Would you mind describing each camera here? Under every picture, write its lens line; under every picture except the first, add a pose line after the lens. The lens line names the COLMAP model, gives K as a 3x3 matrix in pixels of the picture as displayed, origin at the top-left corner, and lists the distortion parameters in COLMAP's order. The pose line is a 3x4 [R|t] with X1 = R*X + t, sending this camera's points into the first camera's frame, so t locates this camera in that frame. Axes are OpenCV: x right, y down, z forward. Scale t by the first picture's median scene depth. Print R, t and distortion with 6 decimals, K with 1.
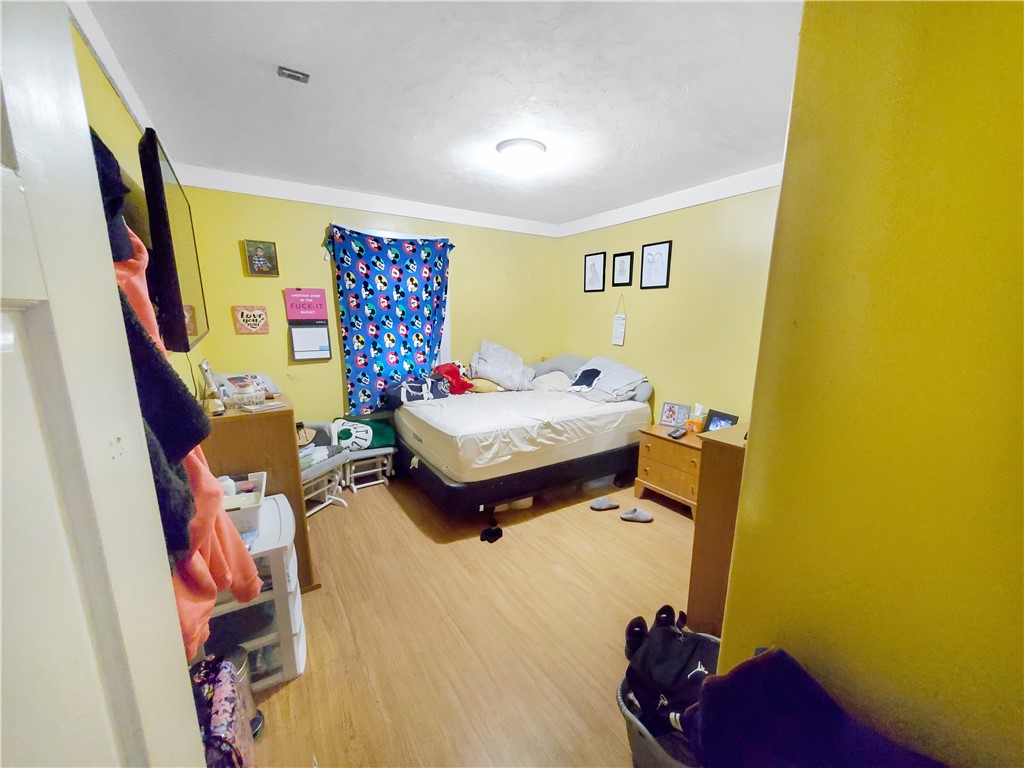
lens RADIAL K [[402.8, 0, 521.1], [0, 402.8, 388.9], [0, 0, 1]] dist [-0.001511, -0.000398]
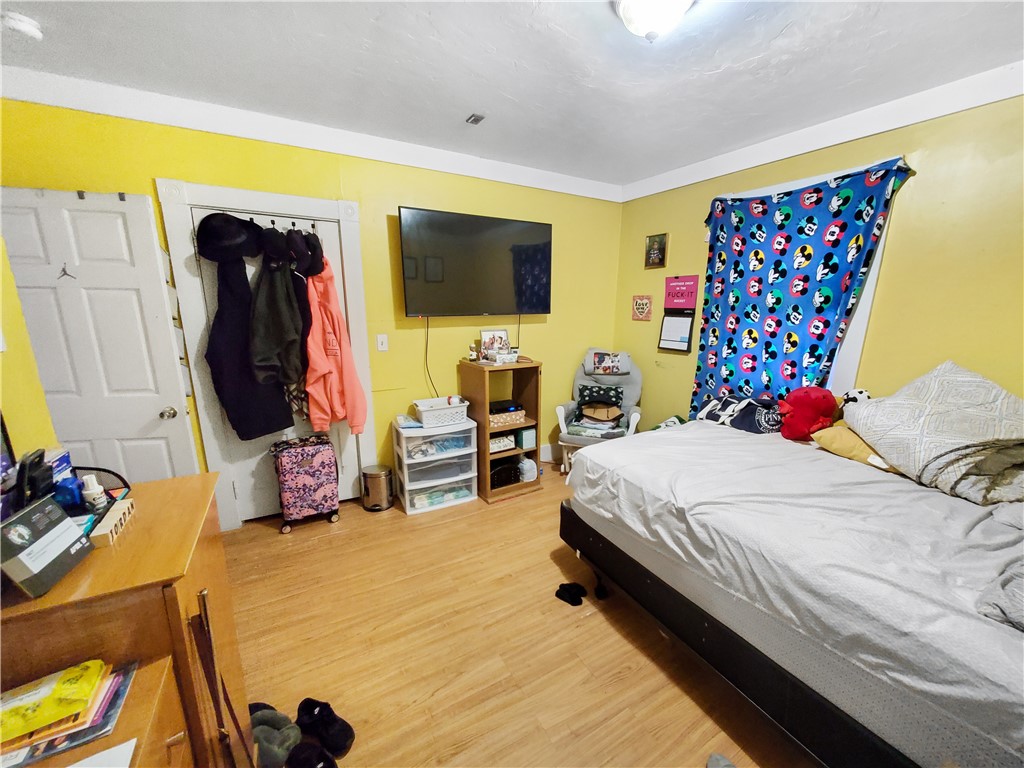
lens RADIAL K [[402.8, 0, 521.0], [0, 402.8, 390.3], [0, 0, 1]] dist [-0.001511, -0.000398]
pose [[-0.044849, 0.204272, -0.977886, 0.459932], [-0.196925, 0.957857, 0.209120, -0.108377], [0.979392, 0.201949, -0.002733, 0.652327]]
